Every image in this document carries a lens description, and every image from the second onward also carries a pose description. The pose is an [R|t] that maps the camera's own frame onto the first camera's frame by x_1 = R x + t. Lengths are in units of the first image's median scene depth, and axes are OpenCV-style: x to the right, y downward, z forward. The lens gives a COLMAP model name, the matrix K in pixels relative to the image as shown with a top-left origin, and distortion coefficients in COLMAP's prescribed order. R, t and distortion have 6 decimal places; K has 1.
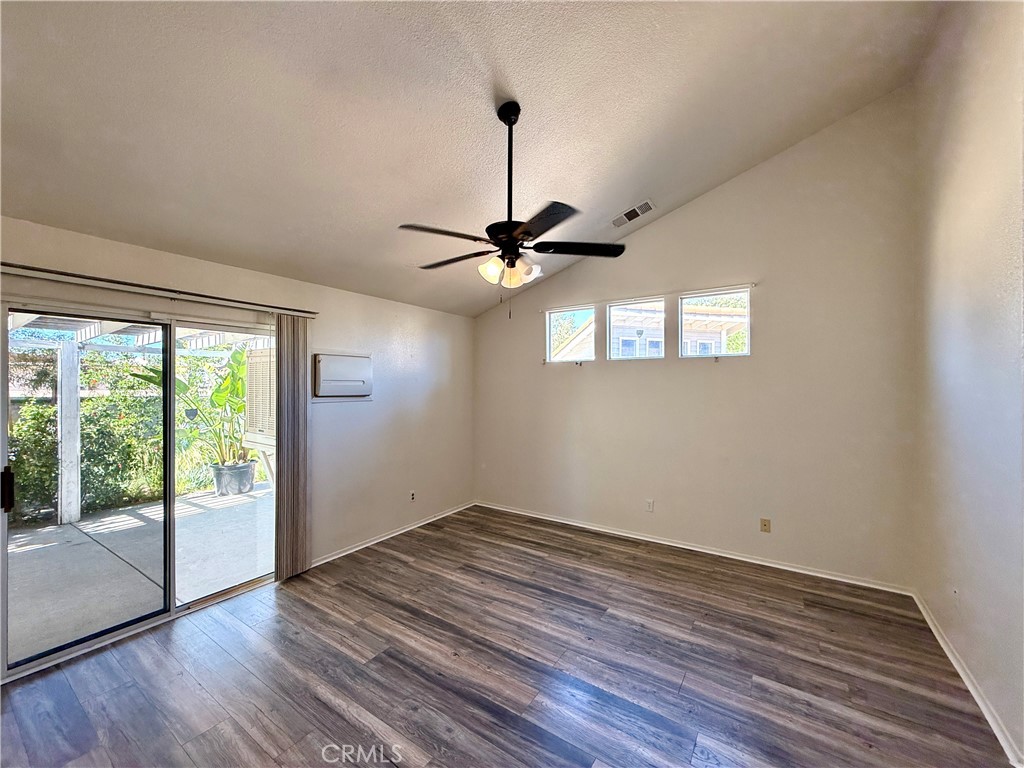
lens RADIAL K [[406.8, 0, 507.7], [0, 406.8, 383.1], [0, 0, 1]] dist [-0.002792, 0.000209]
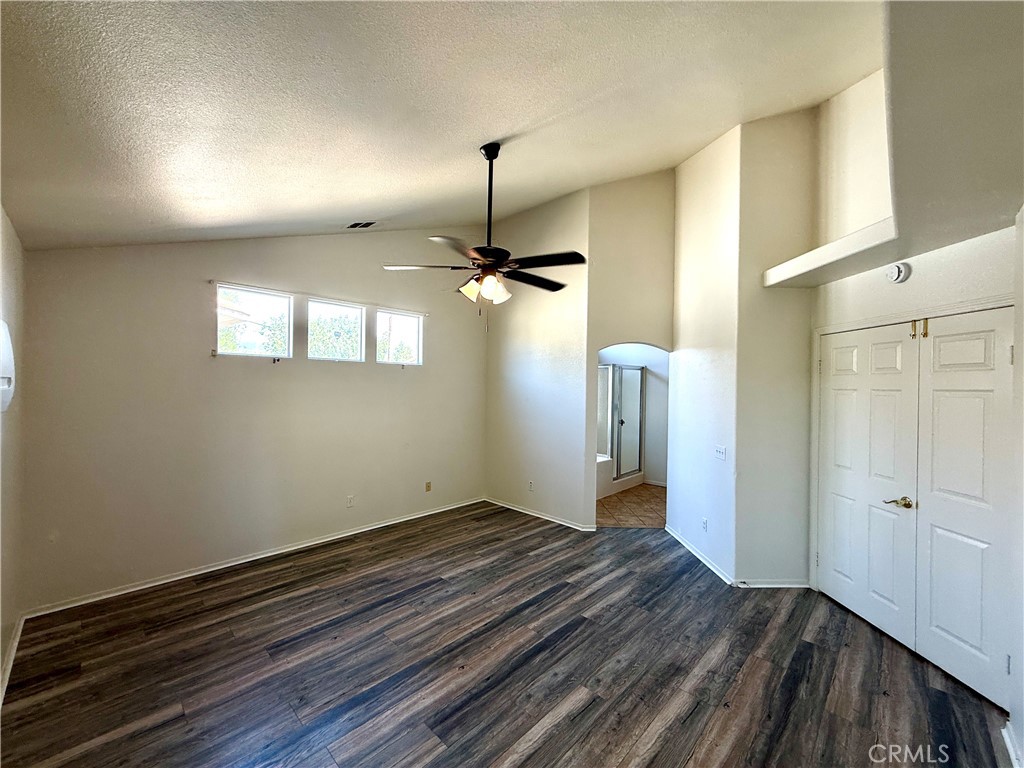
lens RADIAL K [[406.8, 0, 509.5], [0, 406.8, 389.2], [0, 0, 1]] dist [-0.002792, 0.000209]
pose [[0.174754, -0.007572, 0.984583, -0.817898], [-0.019513, 0.999747, 0.011152, -0.010472], [-0.984419, -0.021161, 0.174562, 0.562347]]
